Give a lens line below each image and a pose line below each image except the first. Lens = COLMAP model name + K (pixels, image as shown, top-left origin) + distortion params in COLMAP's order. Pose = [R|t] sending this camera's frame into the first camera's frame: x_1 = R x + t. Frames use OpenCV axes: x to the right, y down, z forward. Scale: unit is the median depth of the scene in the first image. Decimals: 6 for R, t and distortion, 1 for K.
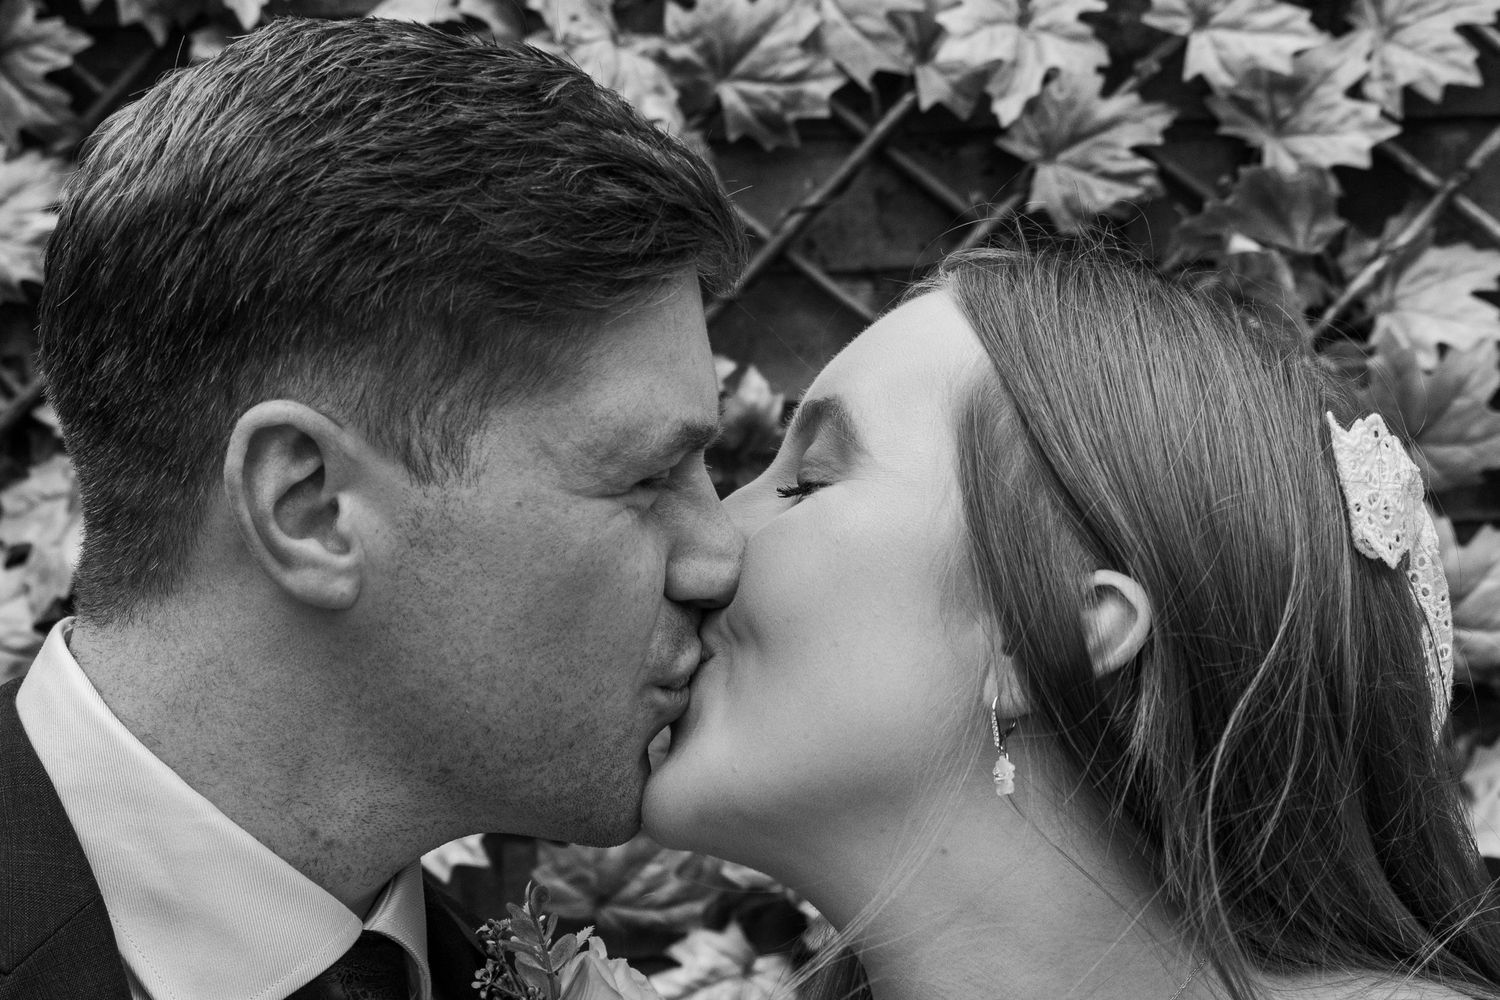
lens RADIAL K [[2289.9, 0, 750.1], [0, 2289.9, 500.6], [0, 0, 1]] dist [-0.013563, 0.000000]
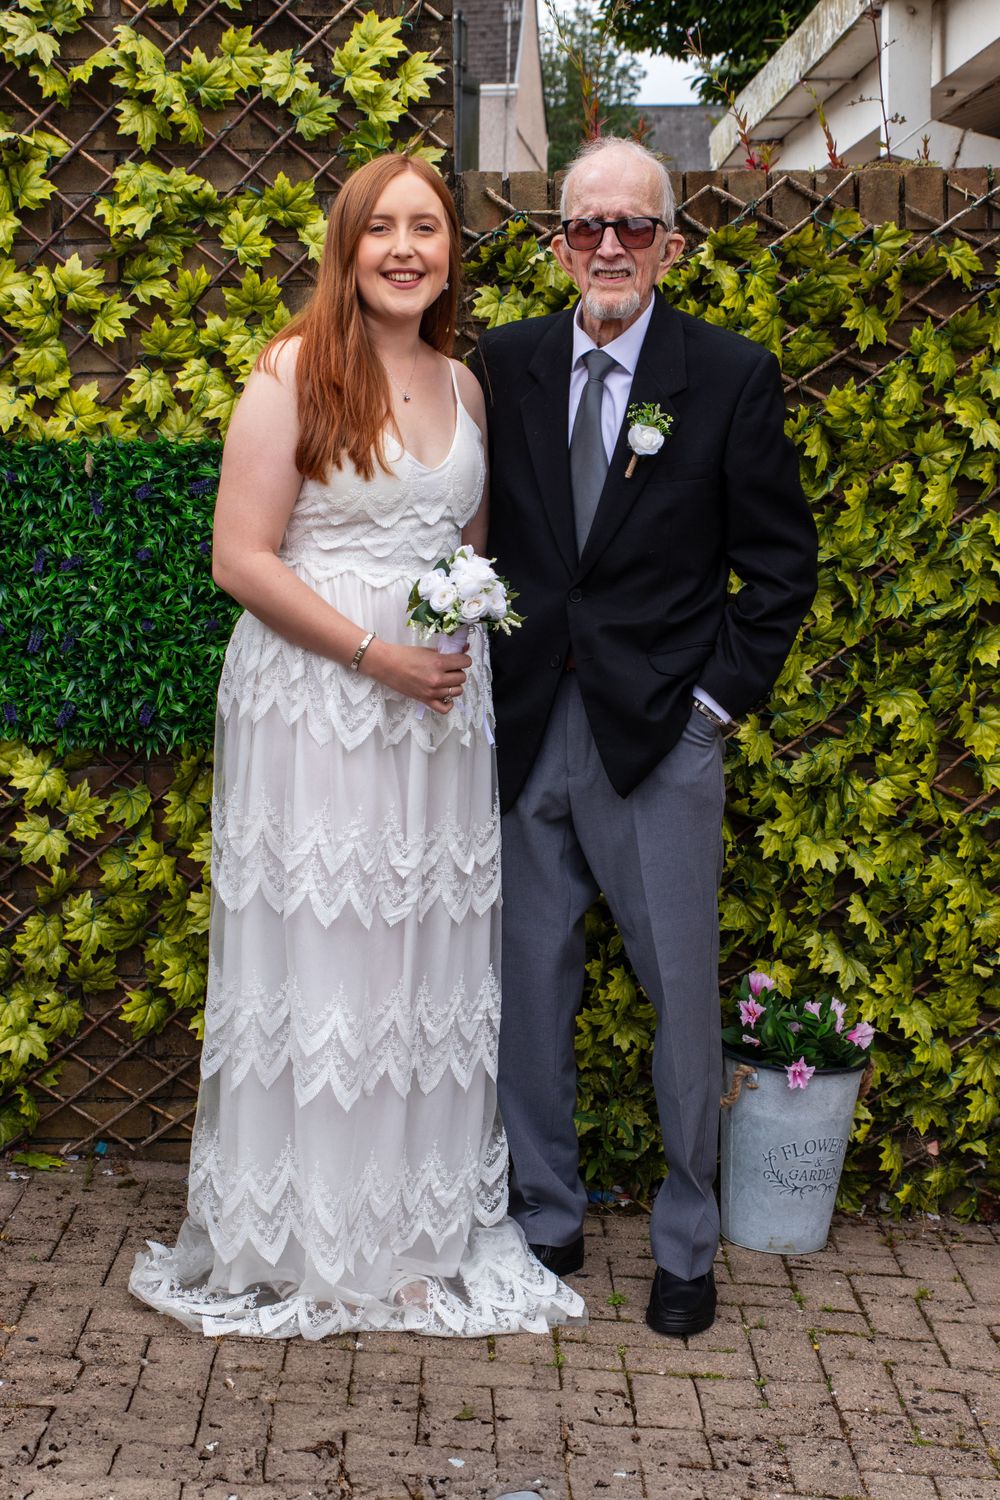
lens RADIAL K [[2633.3, 0, 500.5], [0, 2633.3, 749.6], [0, 0, 1]] dist [-0.016212, 0.000000]
pose [[0.997452, 0.005012, 0.071169, 0.149851], [-0.015936, 0.987980, 0.153760, 0.154825], [-0.069543, -0.154502, 0.985542, -2.771095]]
